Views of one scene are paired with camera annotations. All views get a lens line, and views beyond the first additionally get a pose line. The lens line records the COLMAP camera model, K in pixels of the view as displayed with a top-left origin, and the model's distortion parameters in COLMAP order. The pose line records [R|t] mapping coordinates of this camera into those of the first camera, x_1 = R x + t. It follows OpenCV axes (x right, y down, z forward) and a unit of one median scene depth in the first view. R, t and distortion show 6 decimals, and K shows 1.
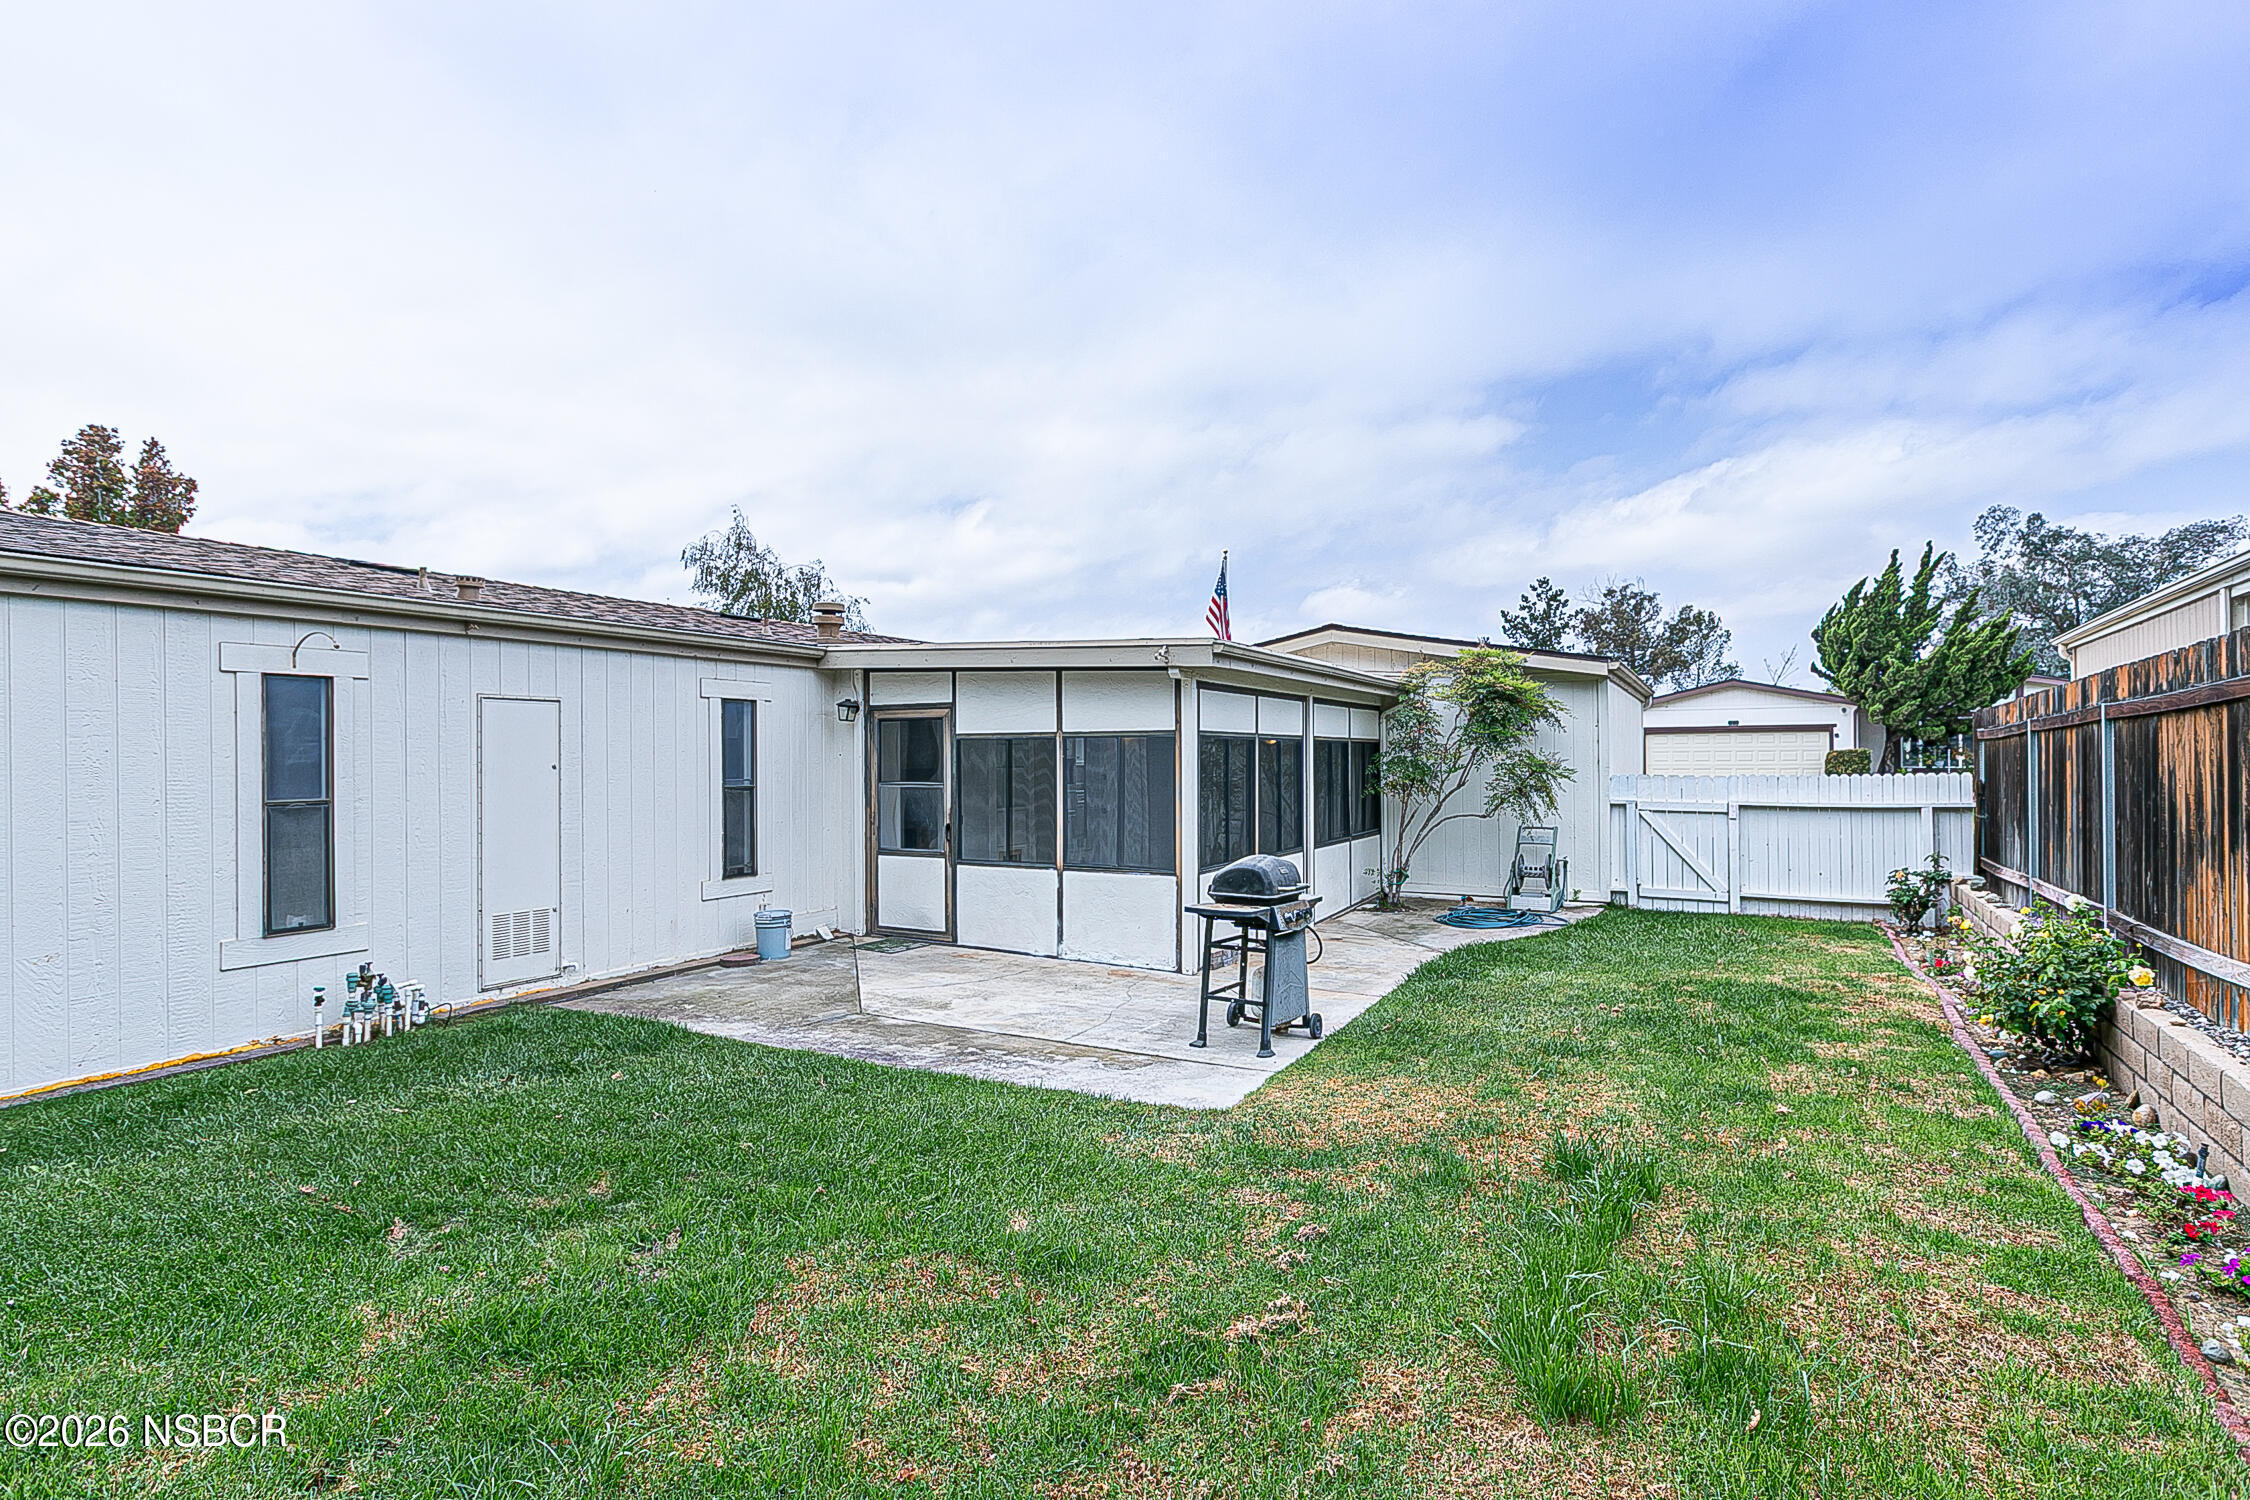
lens RADIAL K [[1116.3, 0, 1123.9], [0, 1116.3, 779.4], [0, 0, 1]] dist [-0.000626, -0.001805]
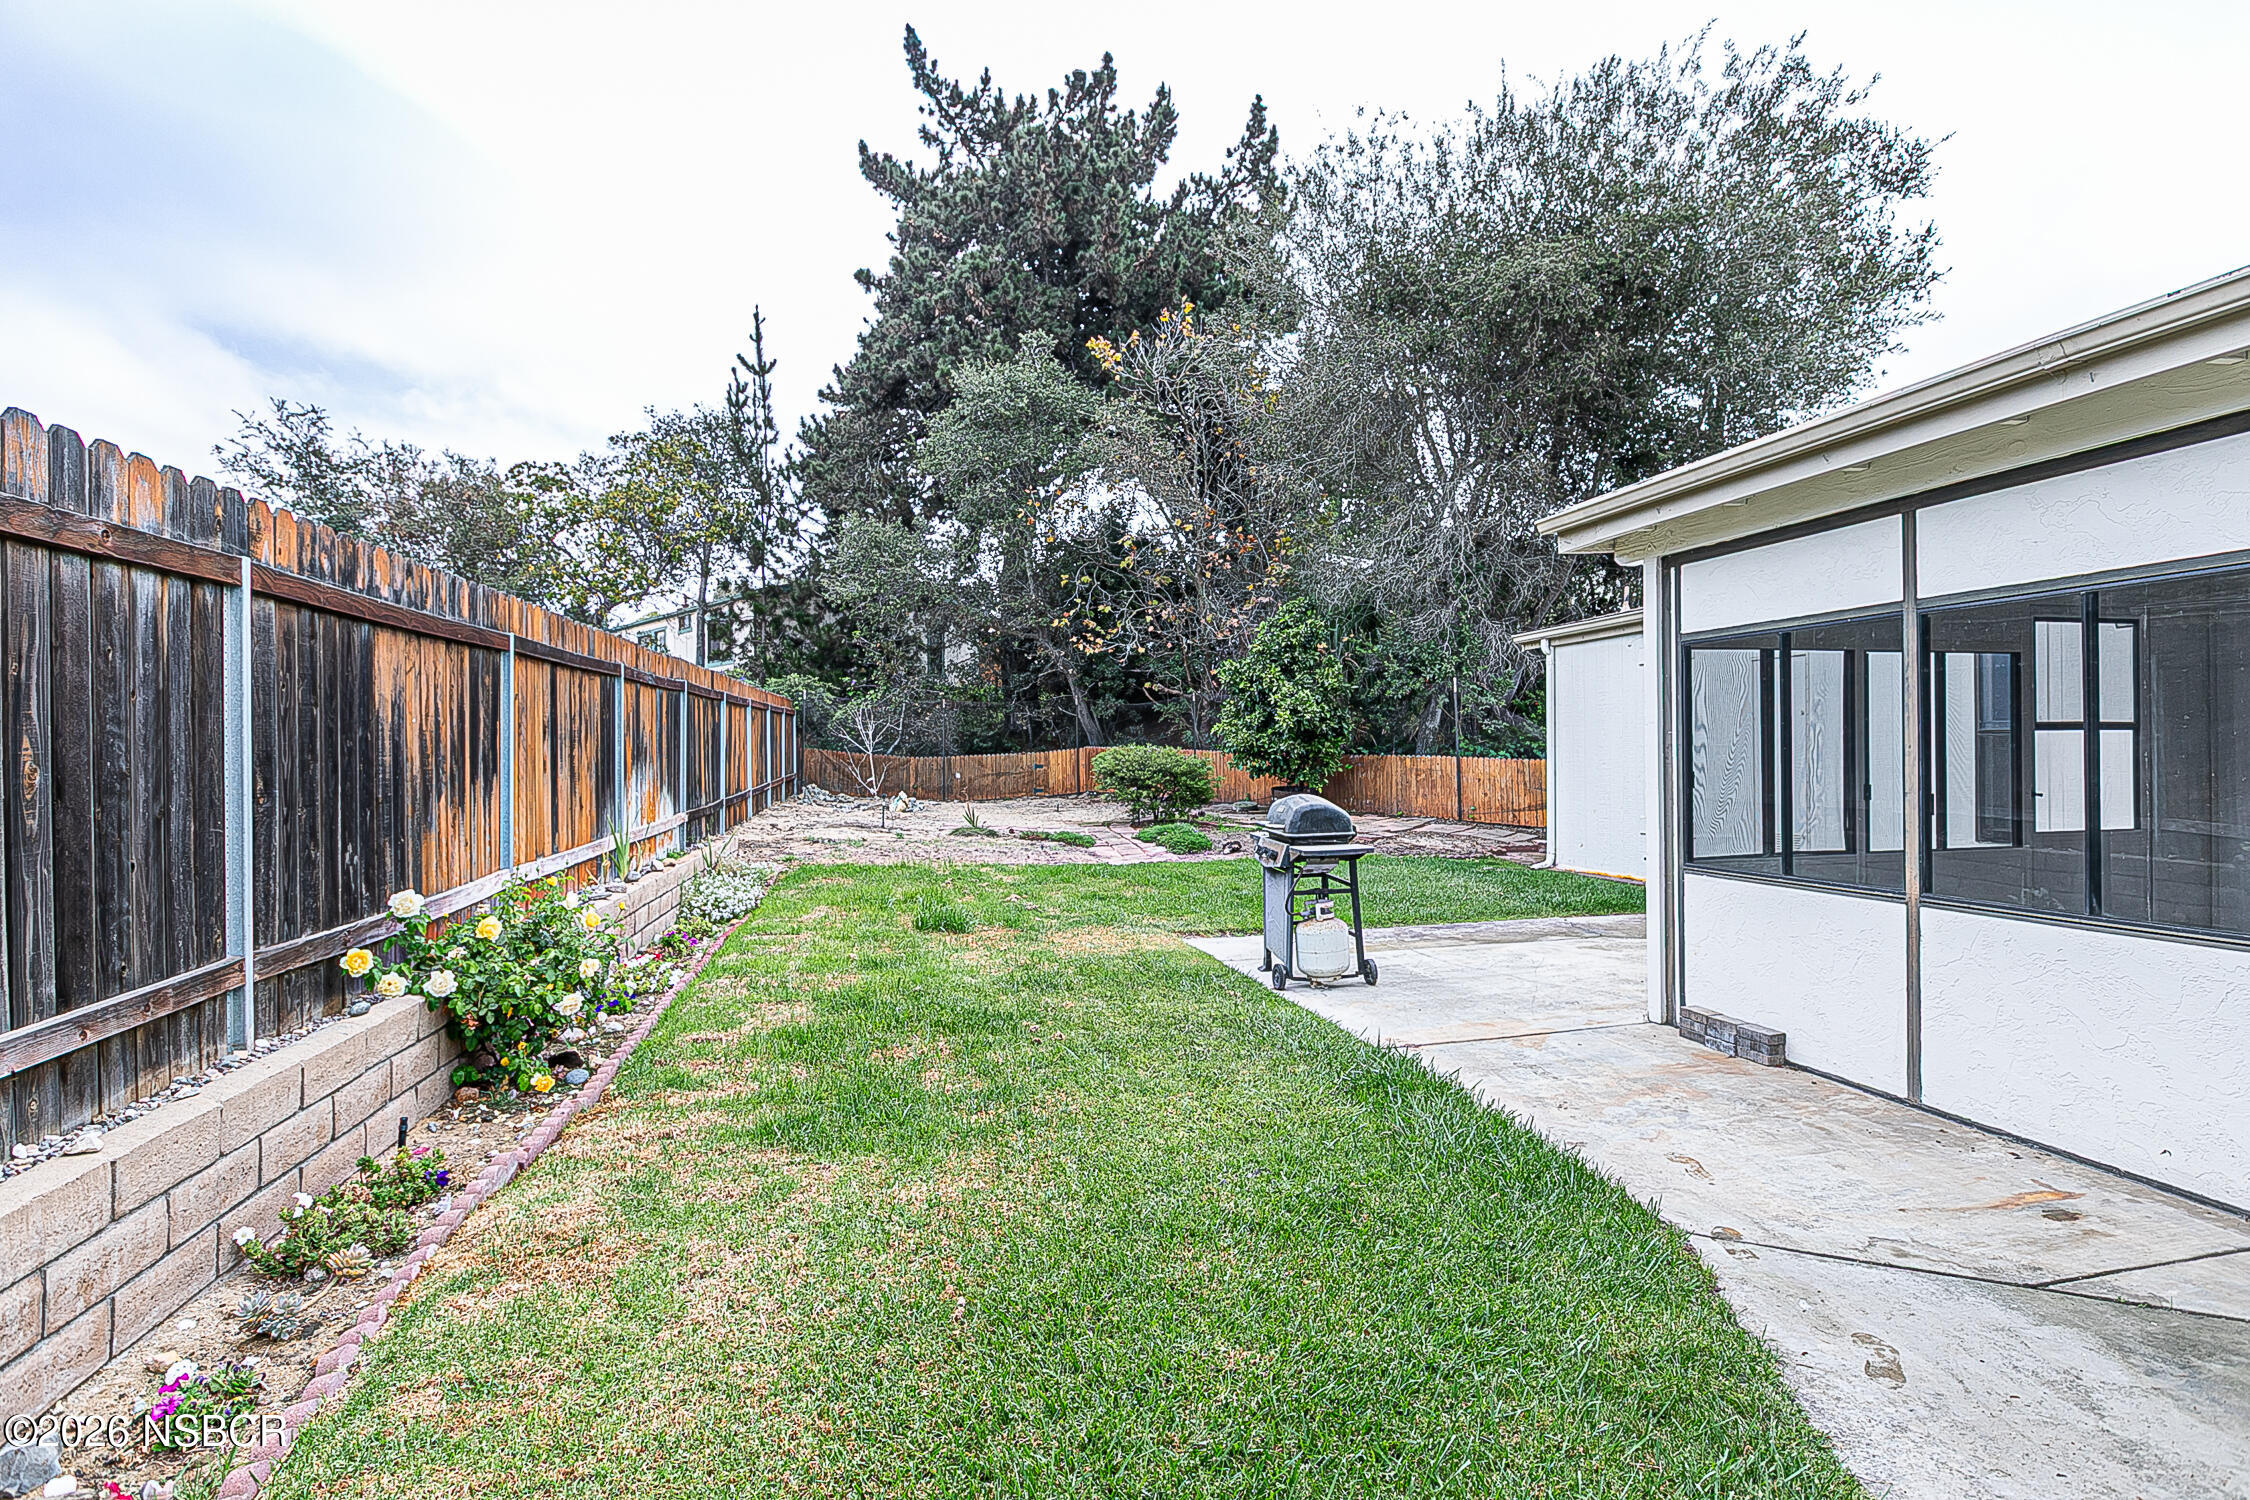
lens RADIAL K [[1152.8, 0, 1125.2], [0, 1152.8, 757.4], [0, 0, 1]] dist [-0.001656, -0.000774]
pose [[-0.729581, 0.011053, -0.683806, 0.206688], [-0.001958, 0.999832, 0.018251, 0.002861], [0.683892, 0.014654, -0.729436, 0.359625]]
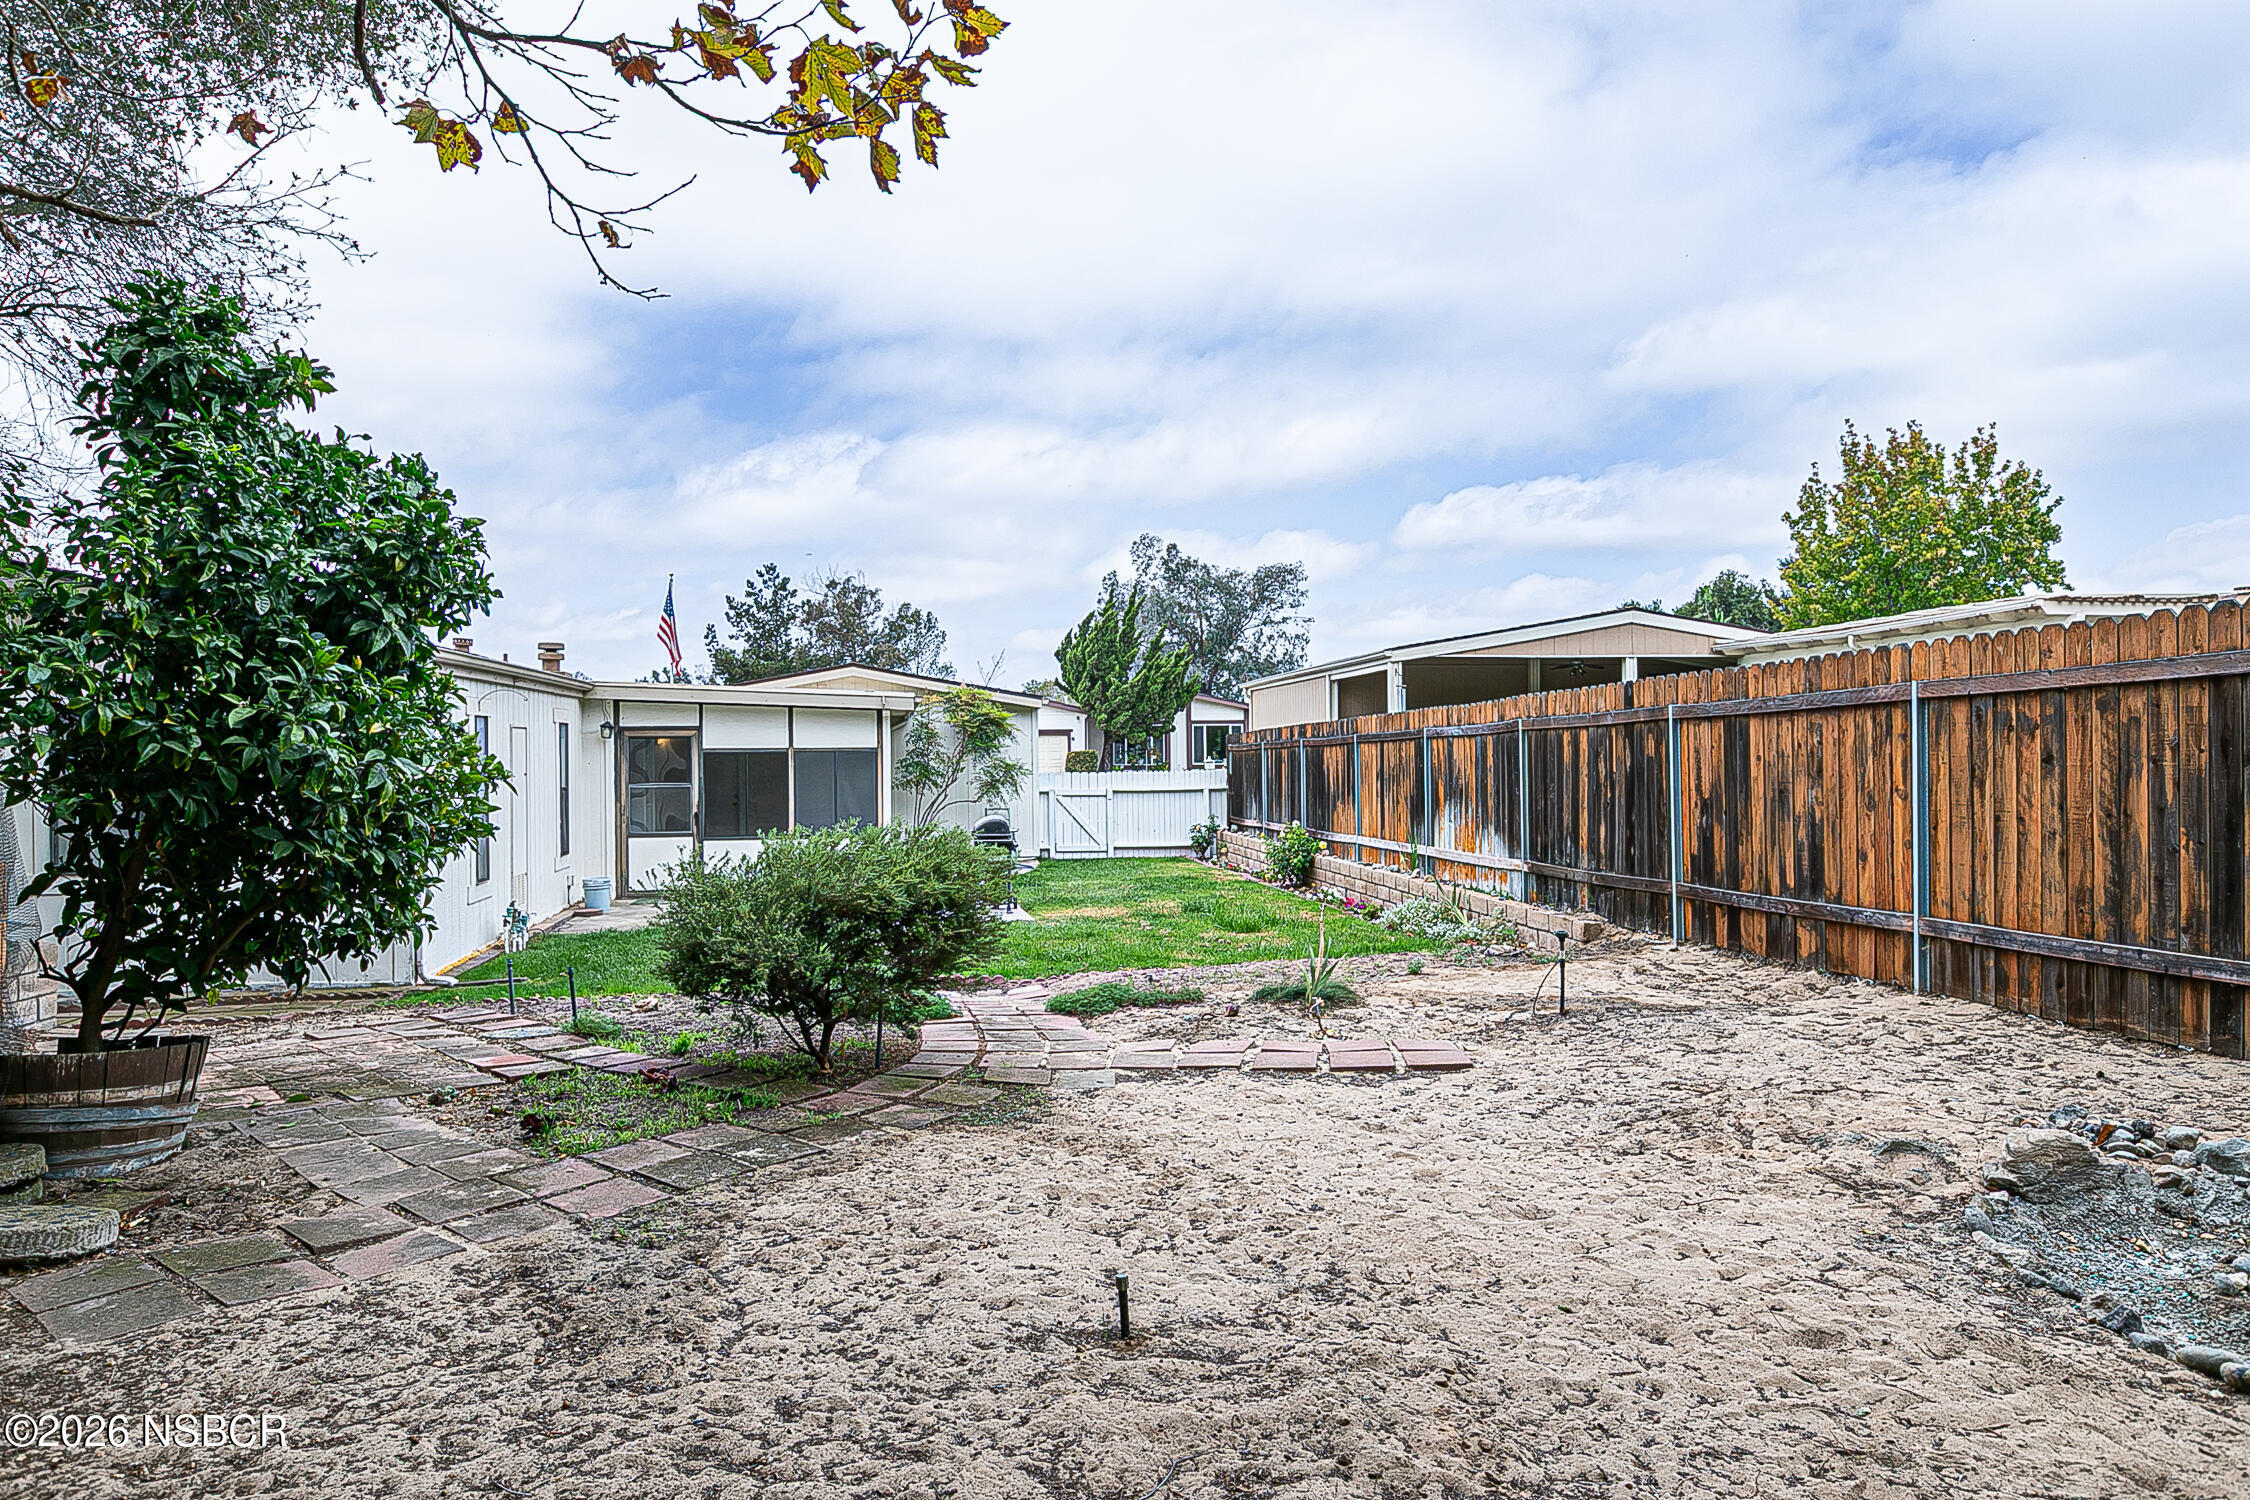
lens RADIAL K [[1452.0, 0, 1125.0], [0, 1452.0, 750.0], [0, 0, 1]] dist [0.001936, 0.000061]
pose [[0.781736, -0.000669, 0.623609, -0.314809], [0.014462, 0.999750, -0.017057, 0.000226], [-0.623442, 0.022352, 0.781550, -0.277054]]
